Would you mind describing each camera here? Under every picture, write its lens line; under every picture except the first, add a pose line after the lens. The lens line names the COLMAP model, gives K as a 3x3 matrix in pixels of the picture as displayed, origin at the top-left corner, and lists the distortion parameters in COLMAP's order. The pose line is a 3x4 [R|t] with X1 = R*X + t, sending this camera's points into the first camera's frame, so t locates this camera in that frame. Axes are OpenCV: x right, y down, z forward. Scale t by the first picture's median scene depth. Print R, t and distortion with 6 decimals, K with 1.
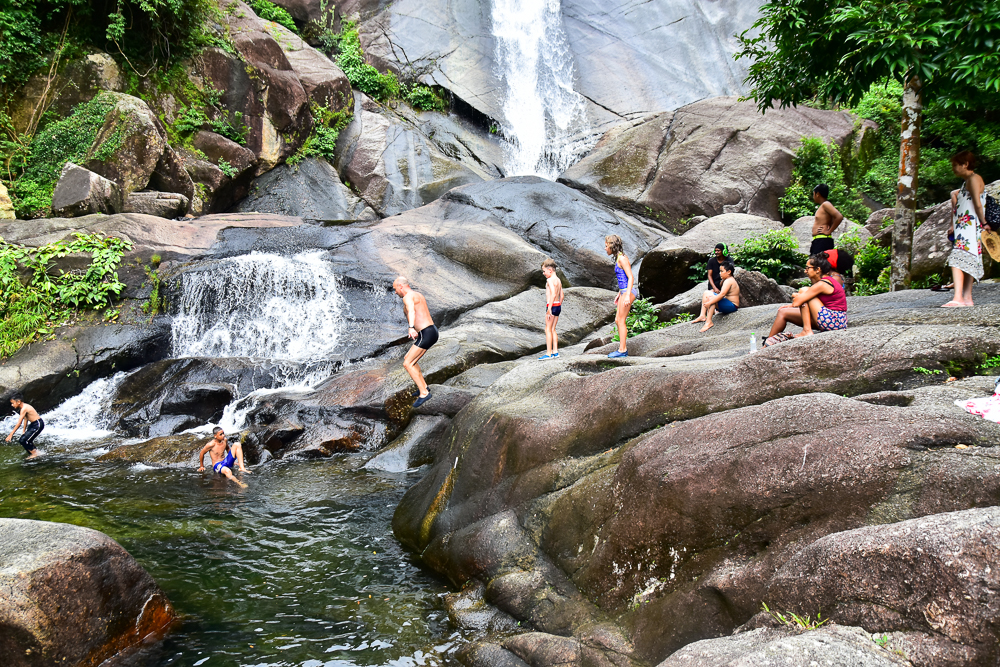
lens RADIAL K [[732.7, 0, 499.6], [0, 732.7, 350.3], [0, 0, 1]] dist [-0.140878, 0.095278]
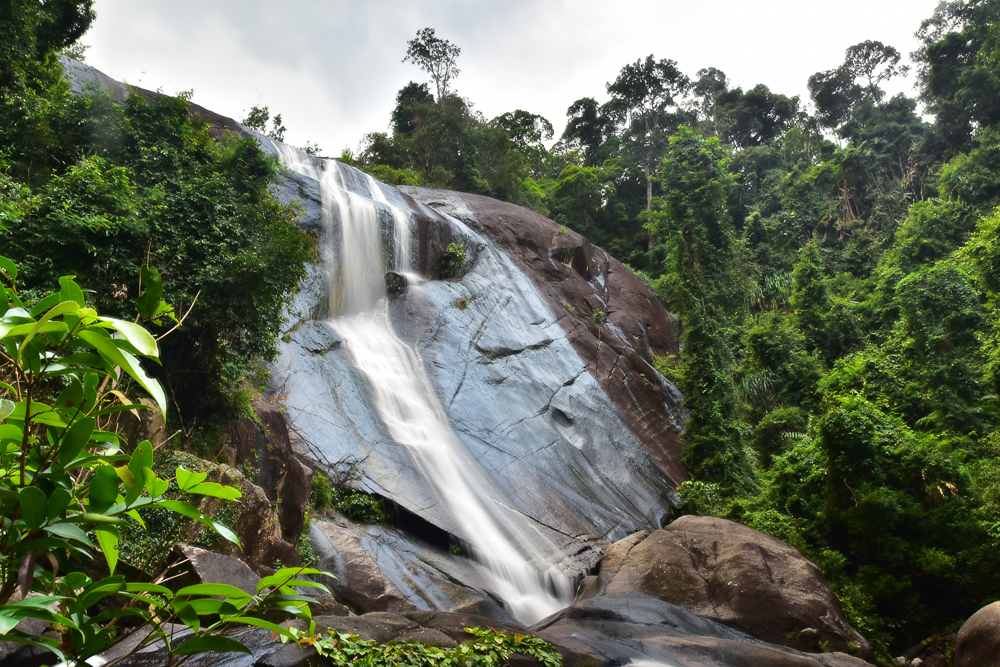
lens RADIAL K [[908.7, 0, 504.2], [0, 908.7, 351.5], [0, 0, 1]] dist [-0.113296, 0.154083]
pose [[0.870210, 0.129020, 0.475487, -0.618603], [0.140313, 0.860236, -0.490211, 0.017635], [-0.472278, 0.493304, 0.730483, 0.144110]]
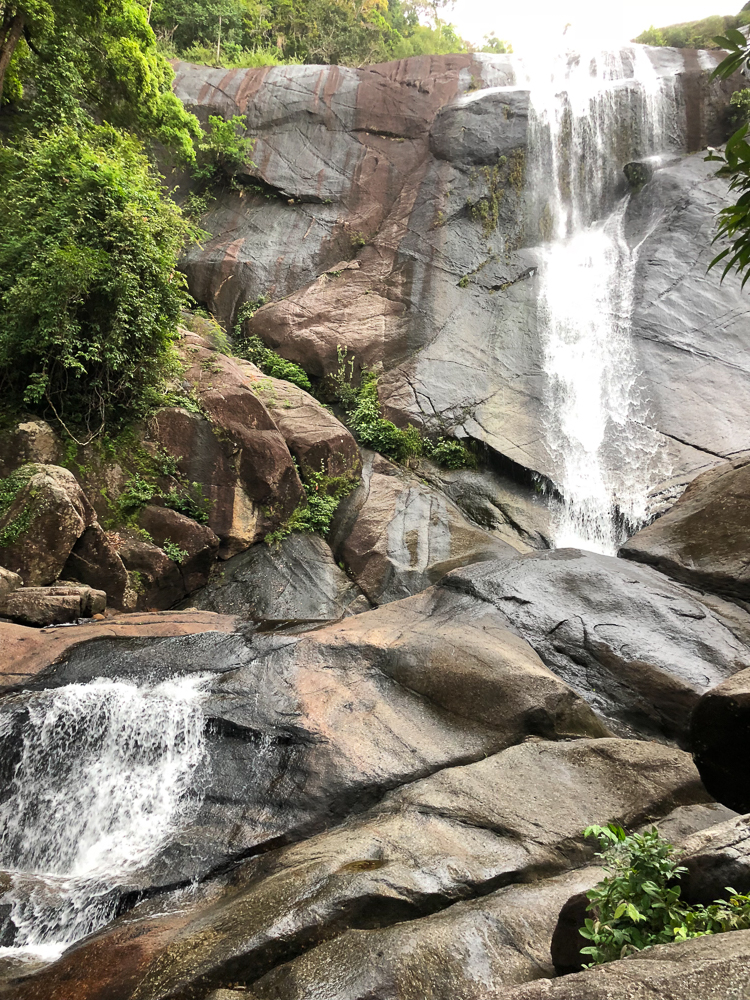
lens RADIAL K [[814.0, 0, 375.0], [0, 814.0, 500.0], [0, 0, 1]] dist [0.093317, -0.258847]
pose [[0.956932, -0.057958, -0.284467, 0.089694], [-0.025695, 0.959115, -0.281847, -0.056910], [0.289172, 0.277017, 0.916319, 0.208807]]
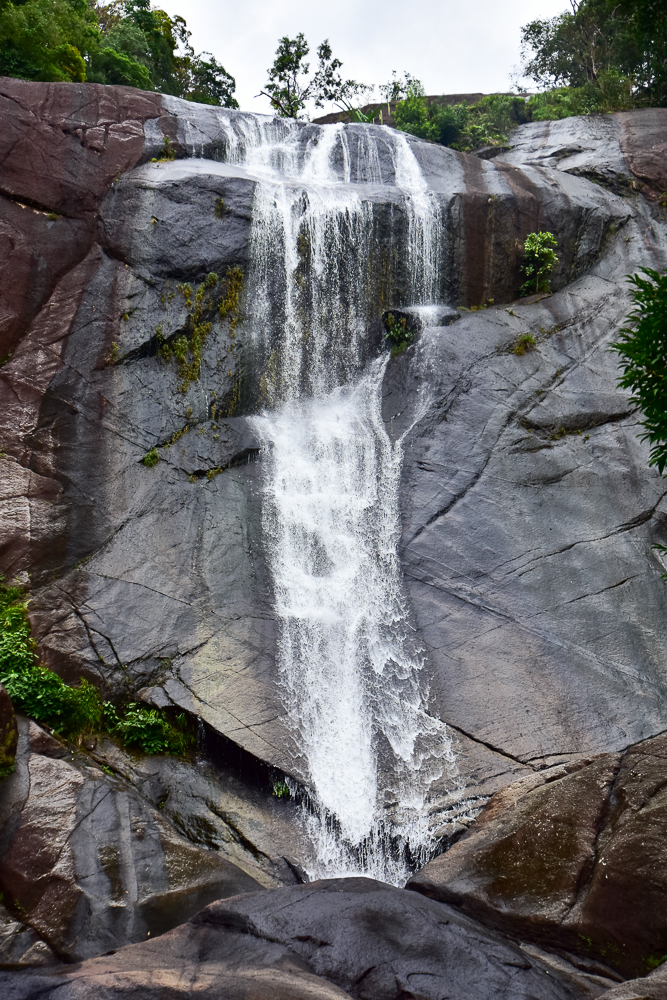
lens RADIAL K [[1603.1, 0, 333.5], [0, 1603.1, 500.0], [0, 0, 1]] dist [0.025698, 0.106482]
pose [[0.999117, 0.003724, 0.041855, -0.025536], [0.015733, 0.890461, -0.454787, 0.047519], [-0.038964, 0.455044, 0.889616, -0.168458]]
